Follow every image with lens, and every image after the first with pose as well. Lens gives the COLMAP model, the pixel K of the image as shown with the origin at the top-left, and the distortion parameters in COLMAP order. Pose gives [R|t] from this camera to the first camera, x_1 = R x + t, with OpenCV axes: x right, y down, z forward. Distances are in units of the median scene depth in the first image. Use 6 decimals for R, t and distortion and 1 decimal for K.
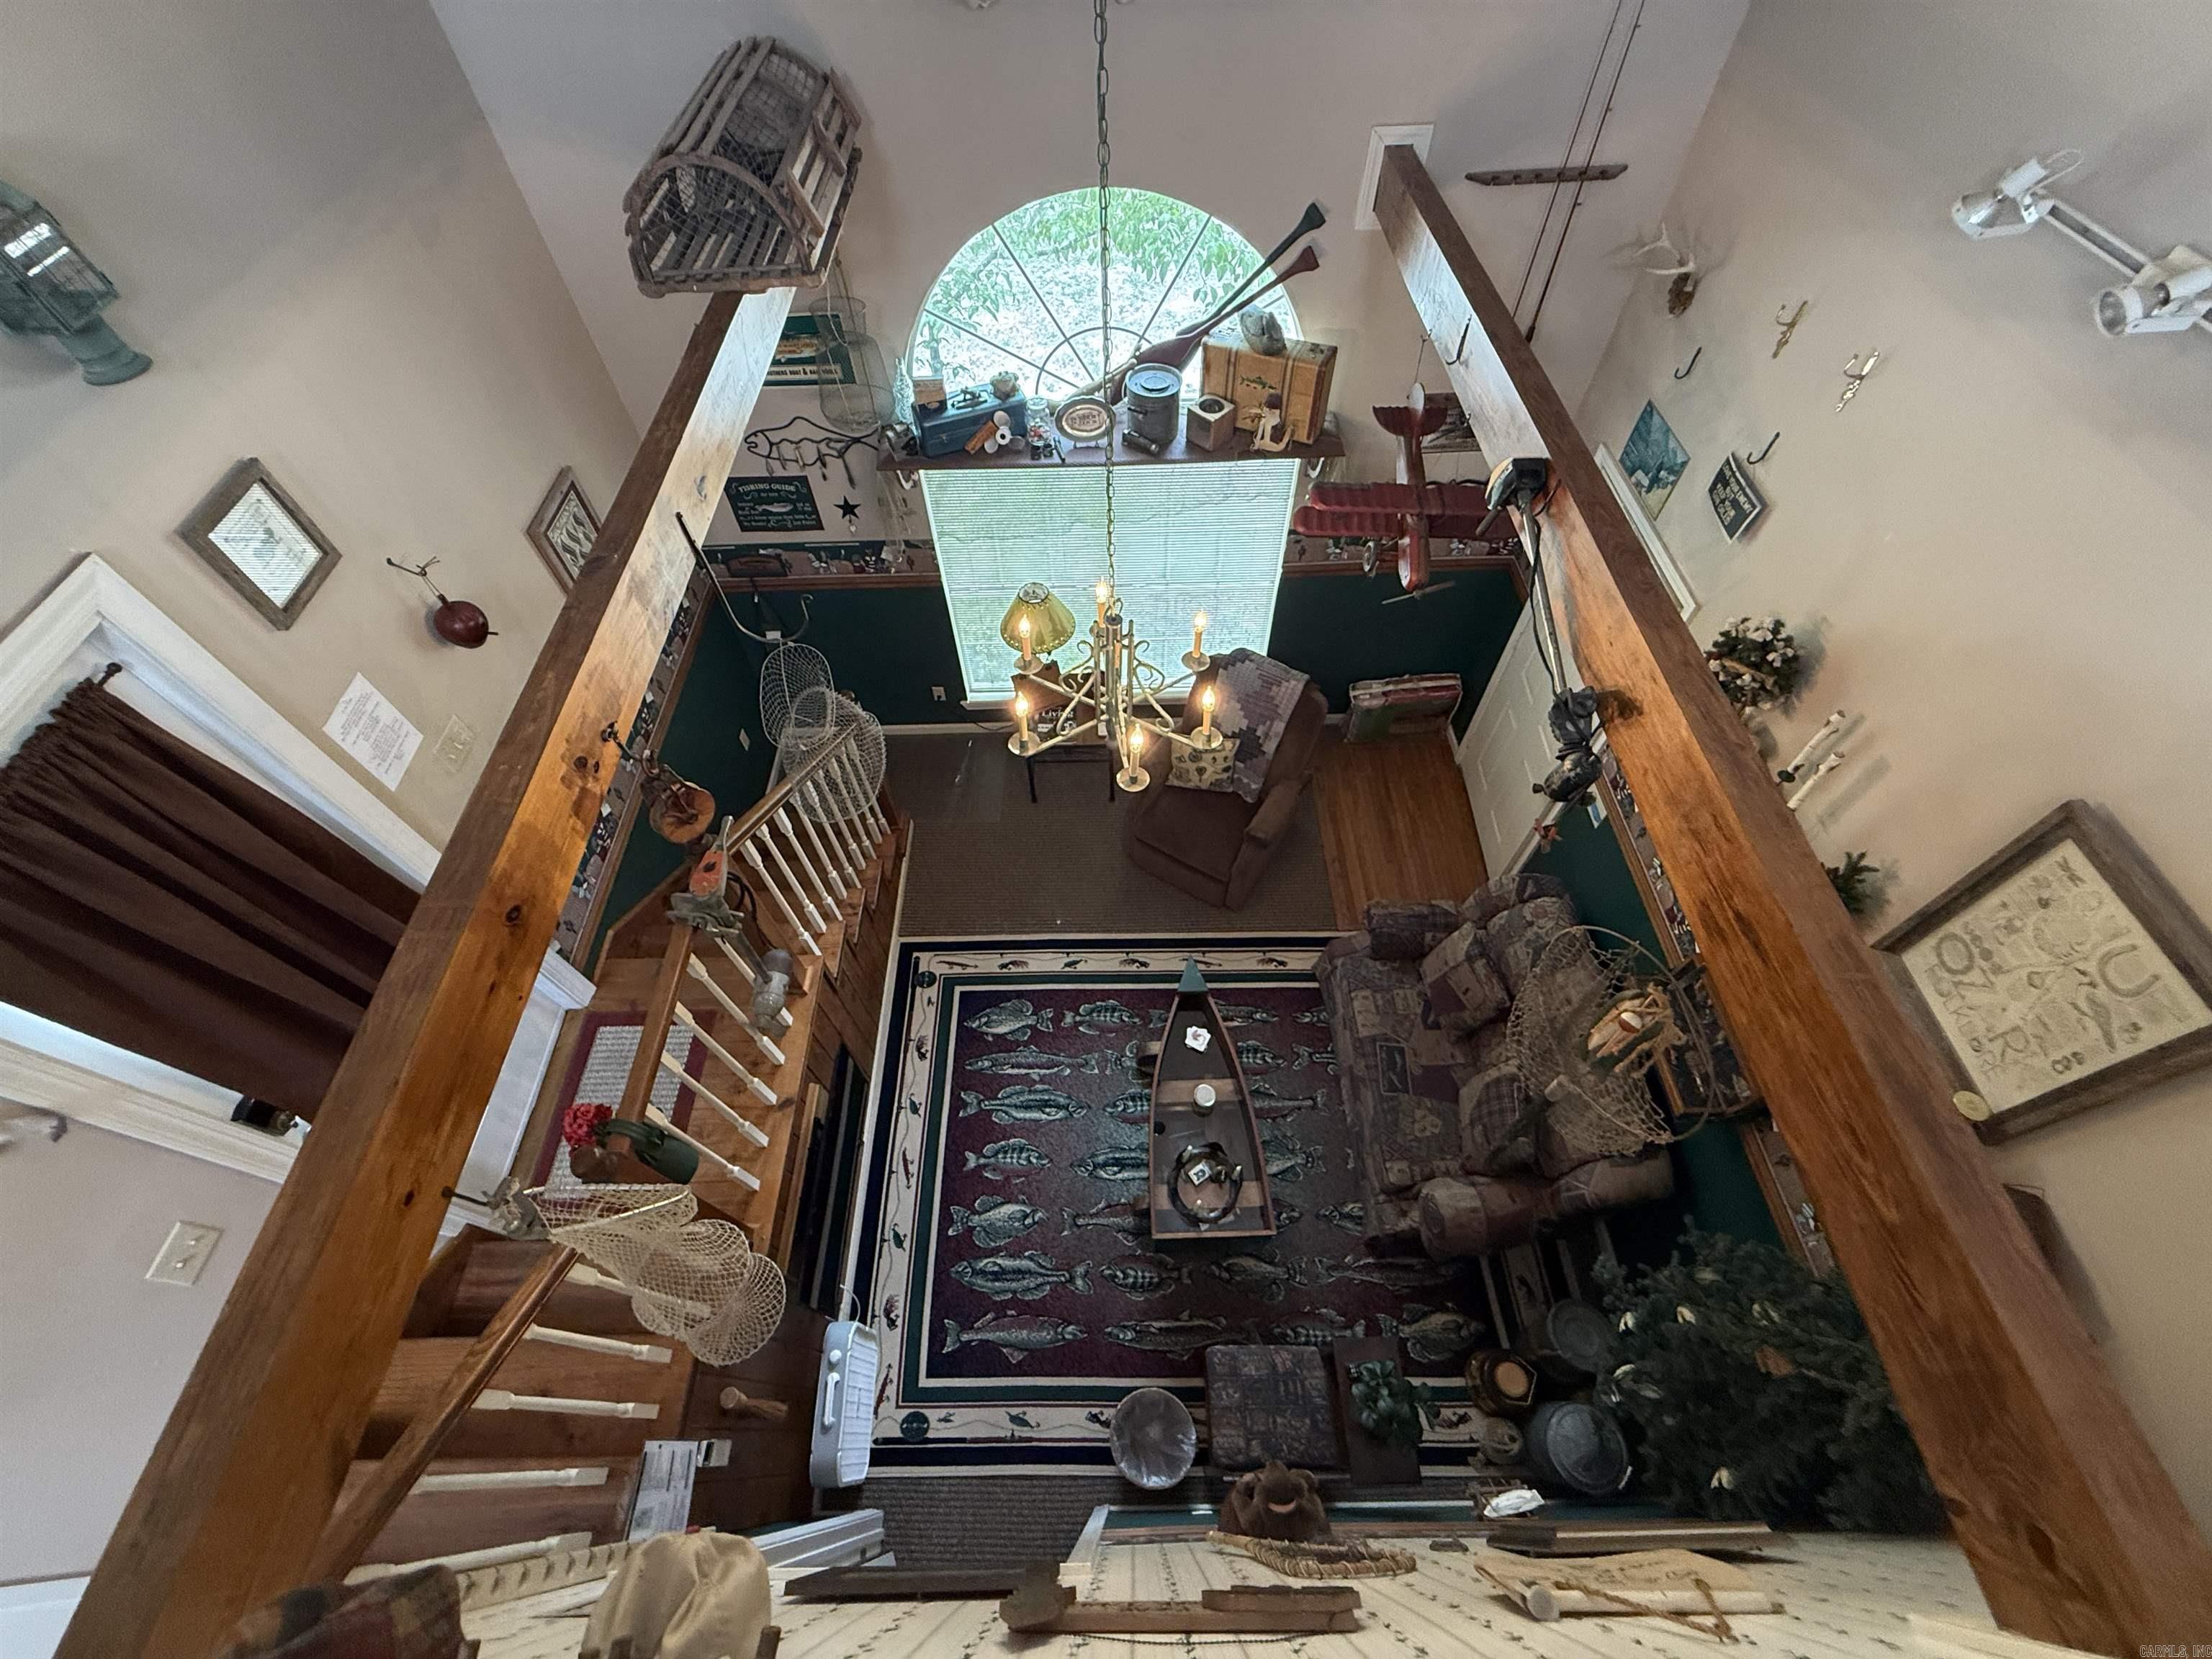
lens RADIAL K [[882.3, 0, 1108.9], [0, 882.3, 832.2], [0, 0, 1]] dist [0.000198, -0.000498]
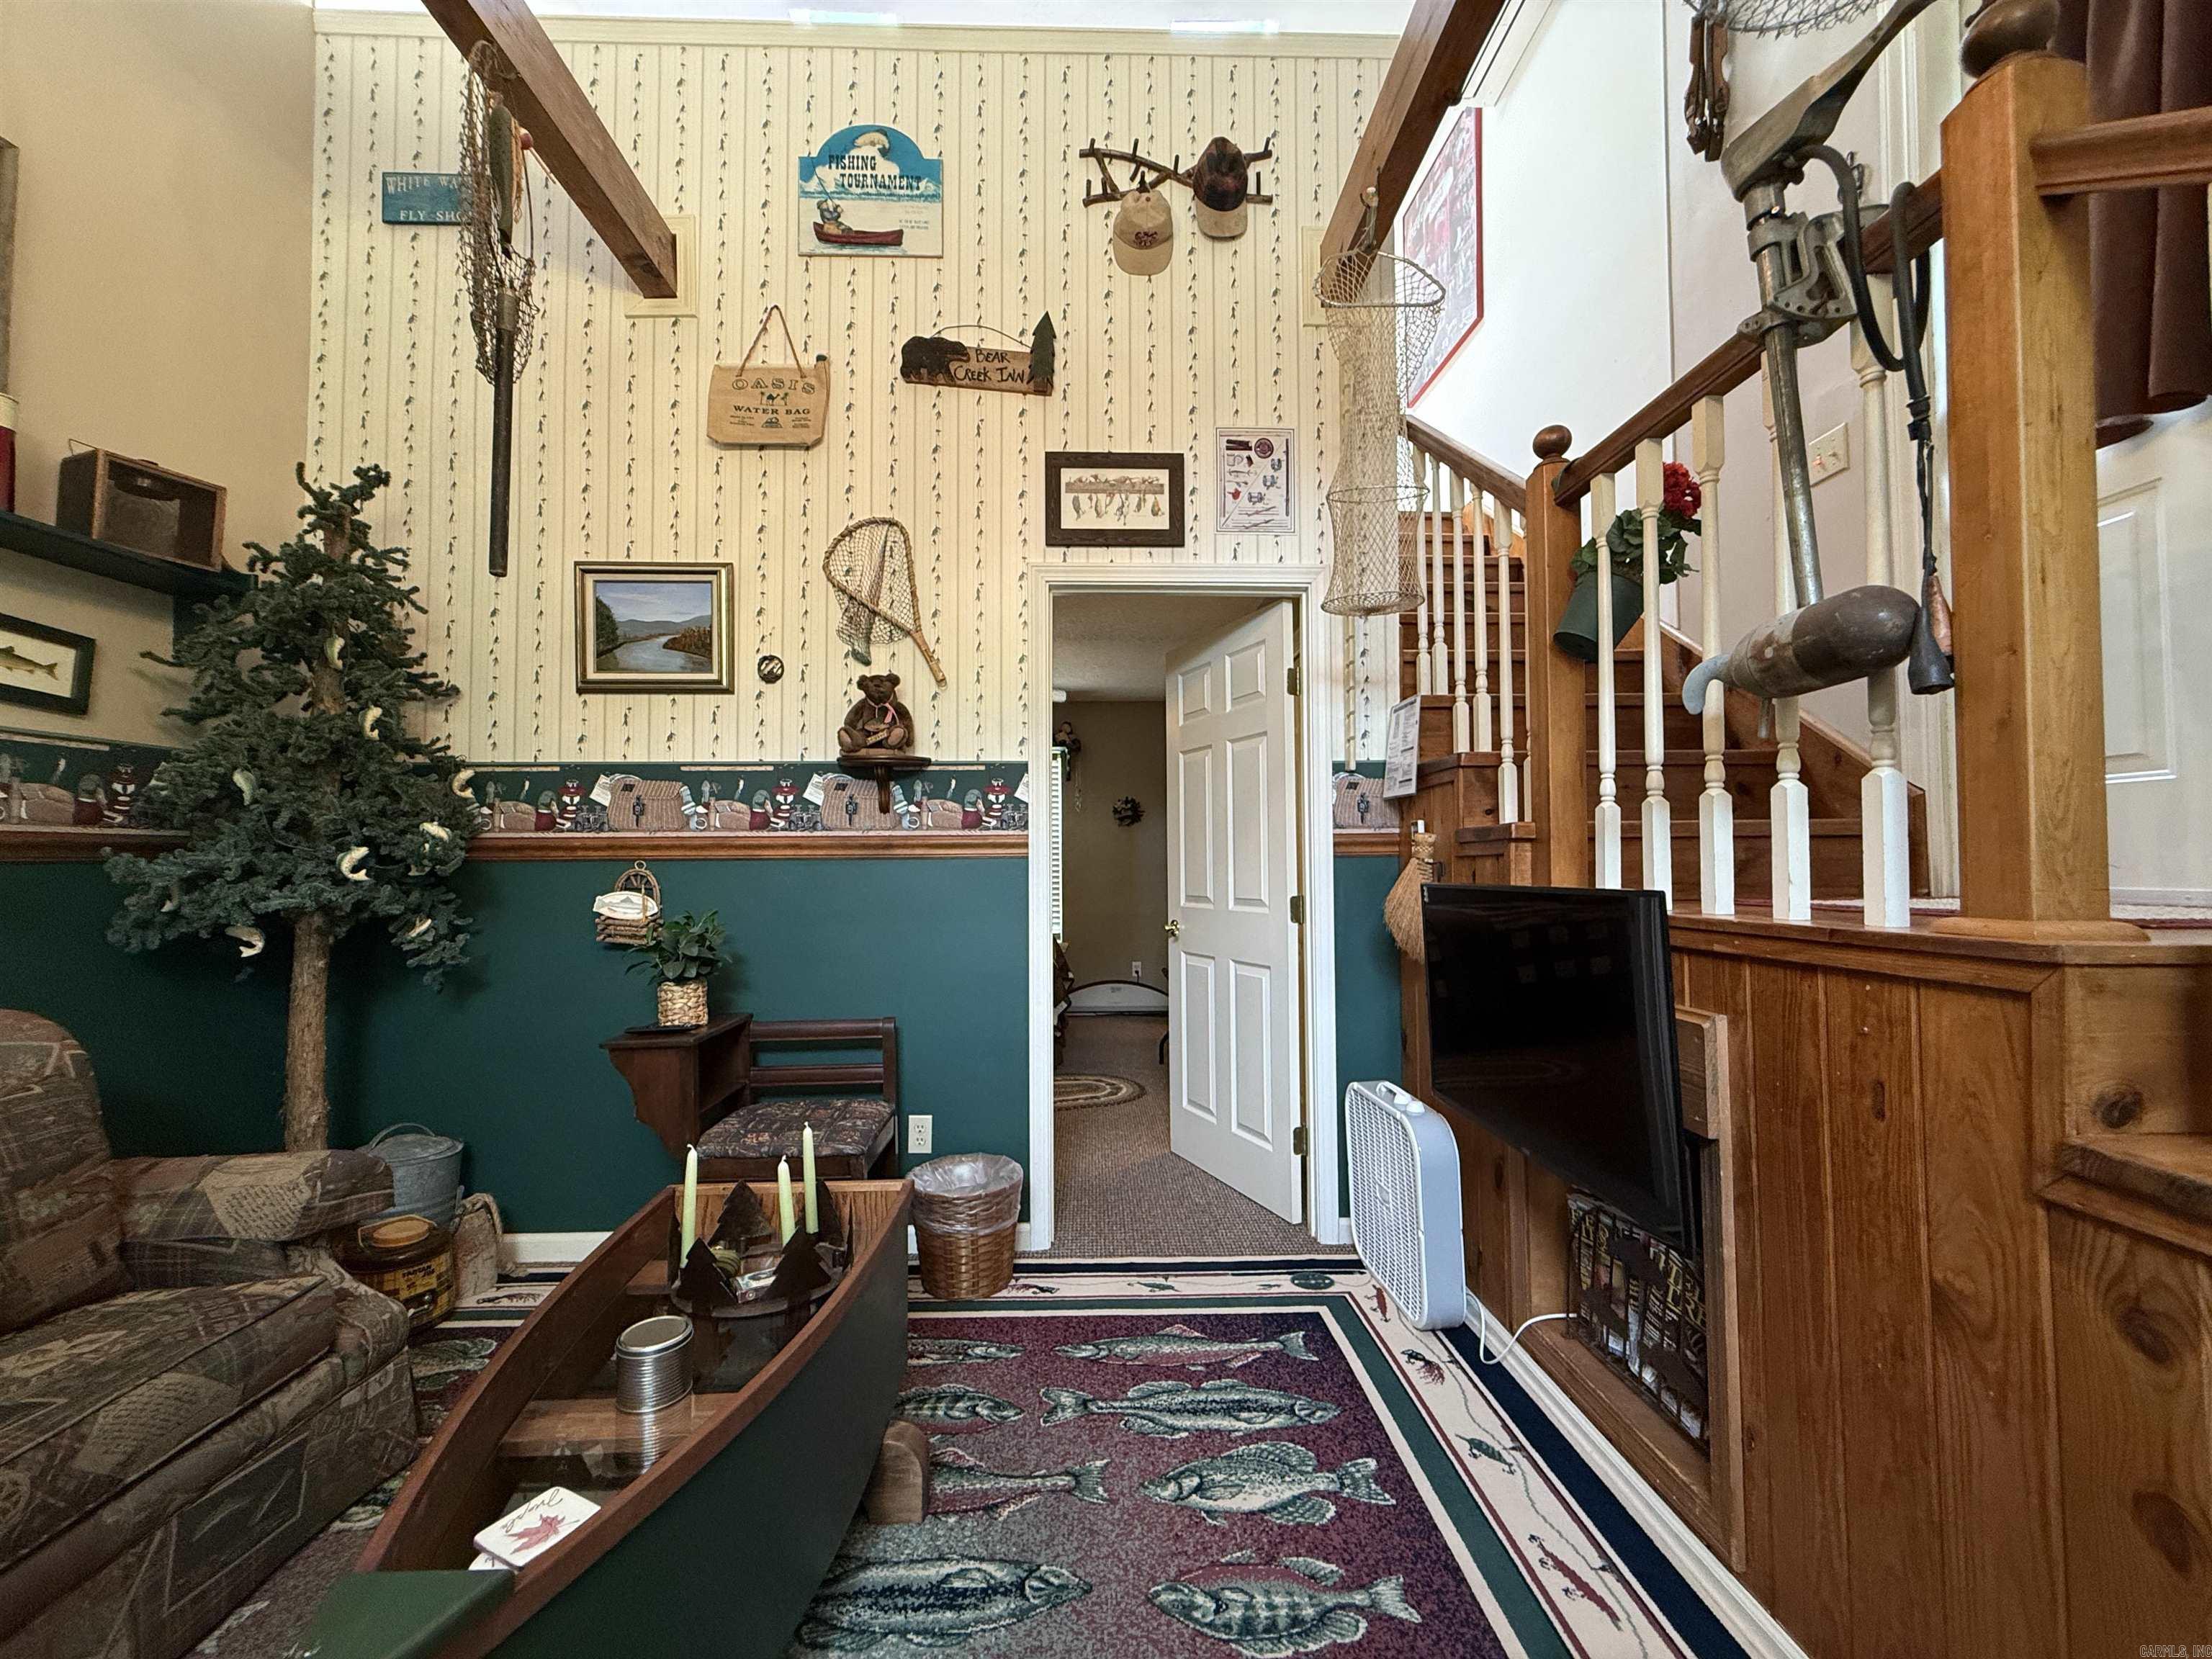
lens RADIAL K [[882.3, 0, 1102.0], [0, 882.3, 833.5], [0, 0, 1]] dist [0.000198, -0.000498]
pose [[-0.999519, 0.027863, -0.013644, -0.054247], [0.005687, 0.596867, 0.802320, -0.069069], [0.030499, 0.801856, -0.596738, 1.033122]]
